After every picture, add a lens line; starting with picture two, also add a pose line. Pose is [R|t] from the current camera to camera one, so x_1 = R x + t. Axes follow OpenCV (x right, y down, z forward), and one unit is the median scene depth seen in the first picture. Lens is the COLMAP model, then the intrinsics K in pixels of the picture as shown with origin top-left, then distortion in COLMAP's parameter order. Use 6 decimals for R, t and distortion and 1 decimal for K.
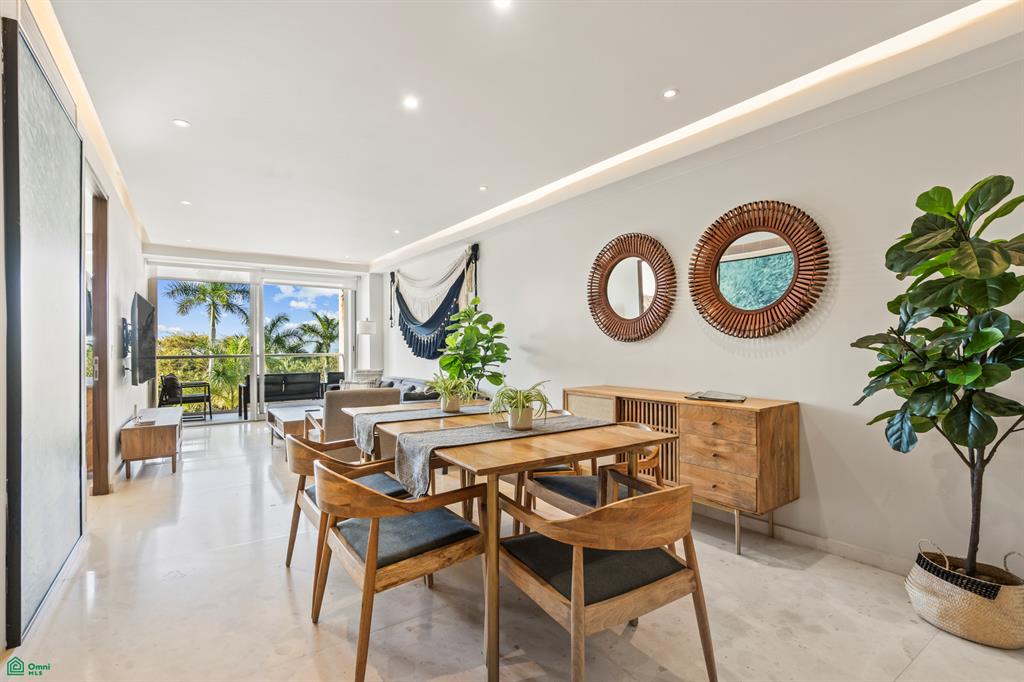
lens RADIAL K [[466.8, 0, 512.8], [0, 466.8, 344.4], [0, 0, 1]] dist [-0.003563, 0.002296]
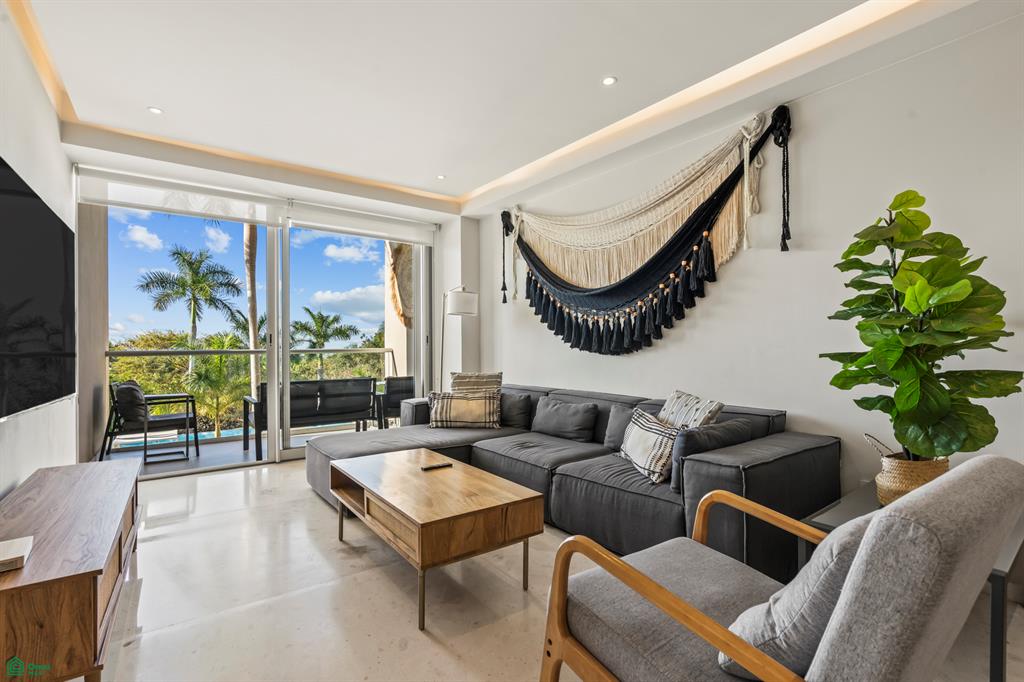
lens RADIAL K [[466.8, 0, 512.1], [0, 466.8, 344.2], [0, 0, 1]] dist [-0.003563, 0.002296]
pose [[0.999556, -0.000038, 0.029809, -0.254033], [0.000132, 0.999995, -0.003133, 0.017656], [-0.029809, 0.003135, 0.999551, 0.377990]]
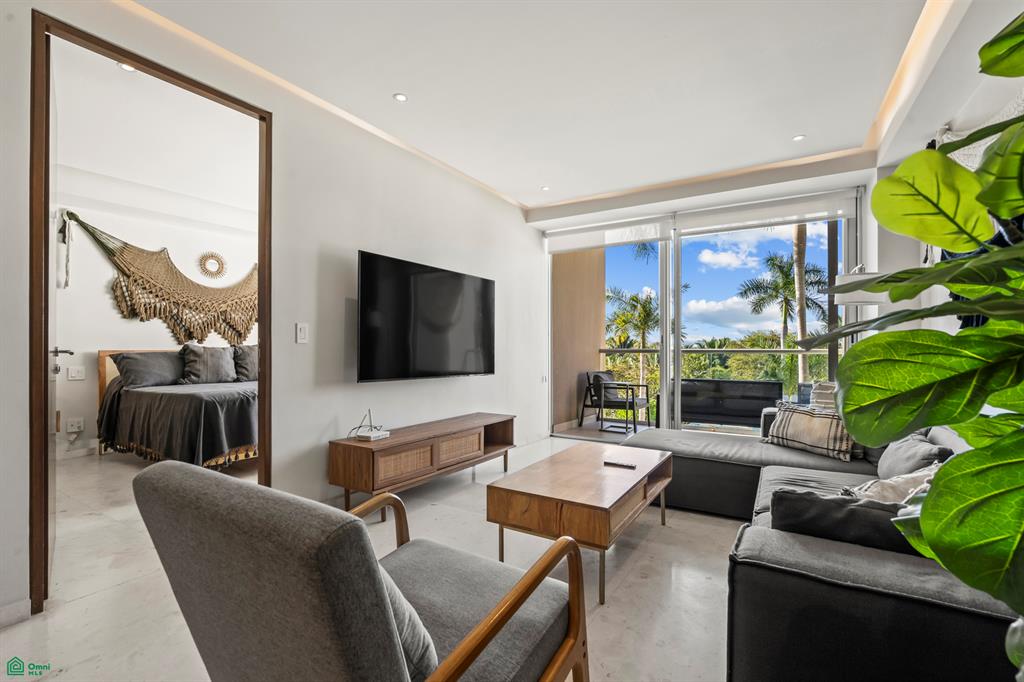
lens RADIAL K [[466.8, 0, 508.0], [0, 466.8, 344.9], [0, 0, 1]] dist [-0.003563, 0.002296]
pose [[0.400874, 0.000056, -0.916133, -0.034300], [-0.000343, 1.000000, -0.000089, 0.016605], [0.916133, 0.000350, 0.400874, 0.493056]]
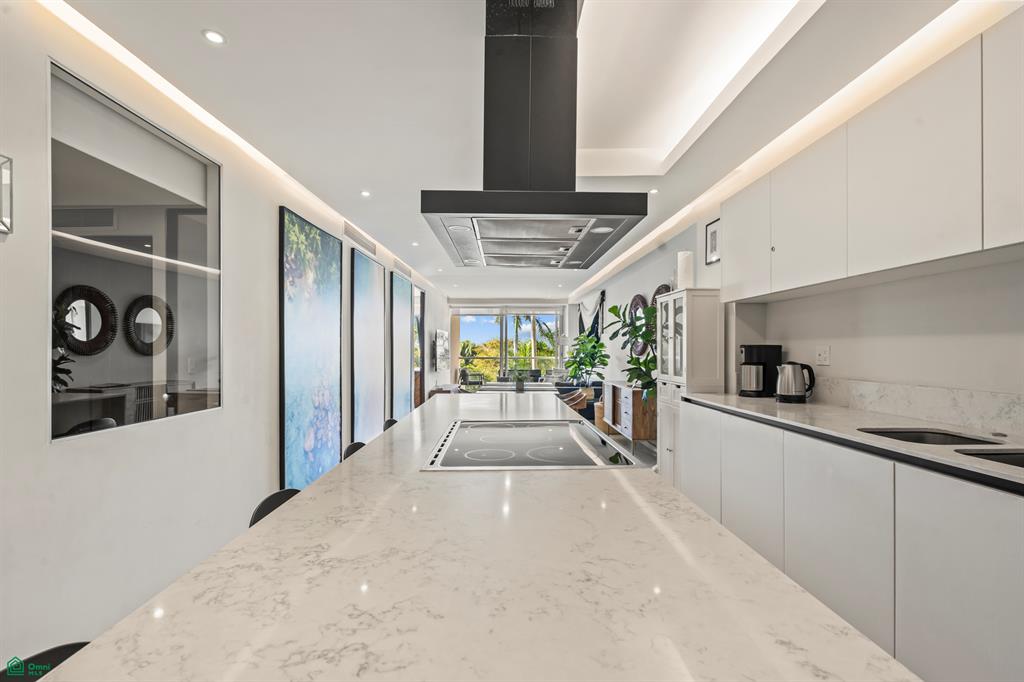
lens RADIAL K [[466.8, 0, 515.3], [0, 466.8, 345.6], [0, 0, 1]] dist [-0.003563, 0.002296]
pose [[0.829090, 0.002534, -0.559110, 0.386003], [-0.003895, 0.999992, -0.001243, -0.018857], [0.559102, 0.003208, 0.829093, -0.326488]]
